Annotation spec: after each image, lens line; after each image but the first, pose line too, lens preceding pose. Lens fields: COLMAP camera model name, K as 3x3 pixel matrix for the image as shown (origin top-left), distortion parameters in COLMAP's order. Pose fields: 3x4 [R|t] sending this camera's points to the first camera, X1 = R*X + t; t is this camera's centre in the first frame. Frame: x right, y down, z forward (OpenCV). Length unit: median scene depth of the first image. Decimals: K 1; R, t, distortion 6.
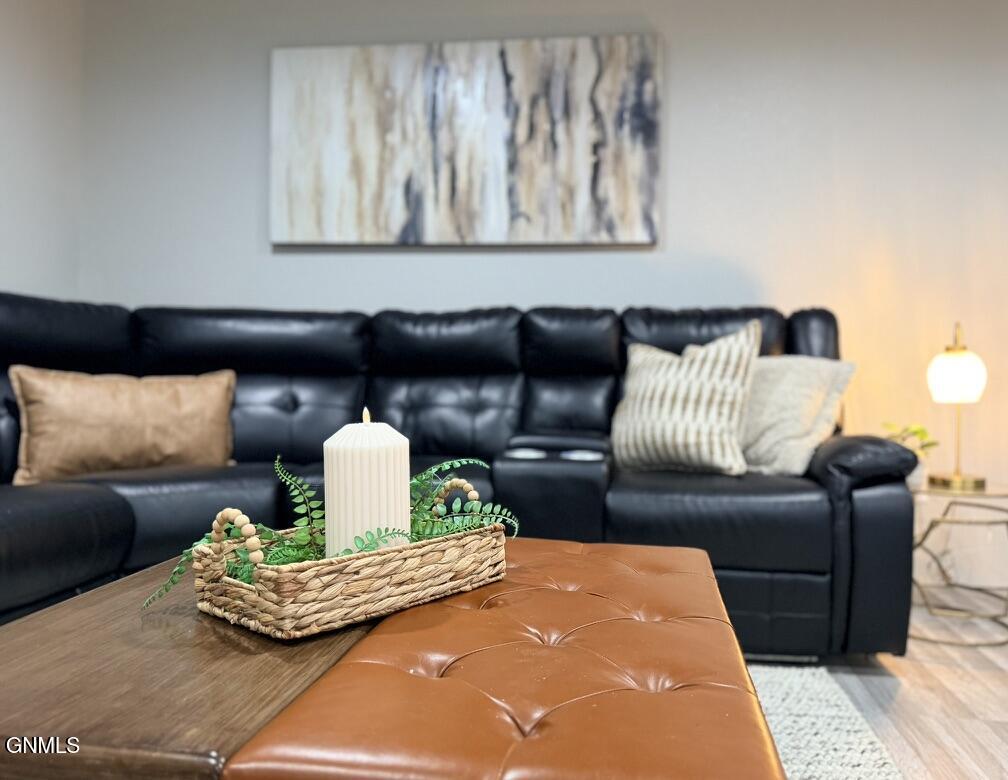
lens RADIAL K [[737.0, 0, 503.6], [0, 737.0, 397.1], [0, 0, 1]] dist [0.032736, -0.037977]
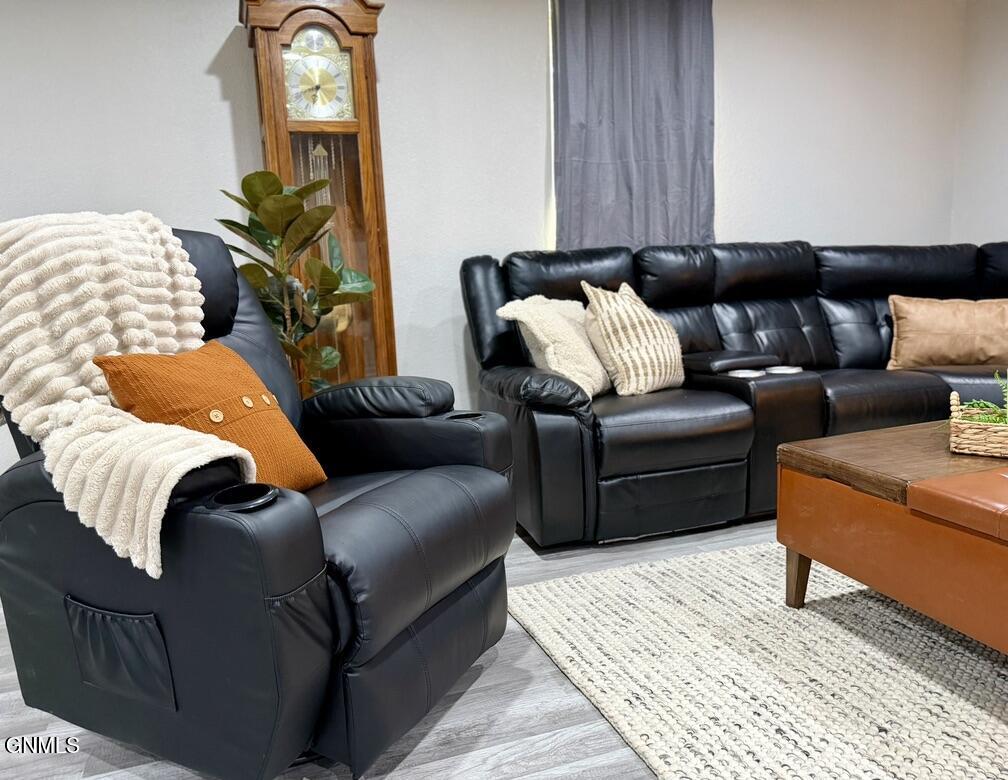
lens RADIAL K [[737.0, 0, 498.8], [0, 737.0, 388.5], [0, 0, 1]] dist [0.032736, -0.037977]
pose [[0.437355, 0.110490, -0.892476, 0.348993], [0.032714, 0.989812, 0.138572, -0.075975], [0.898694, -0.089802, 0.429285, -0.389245]]
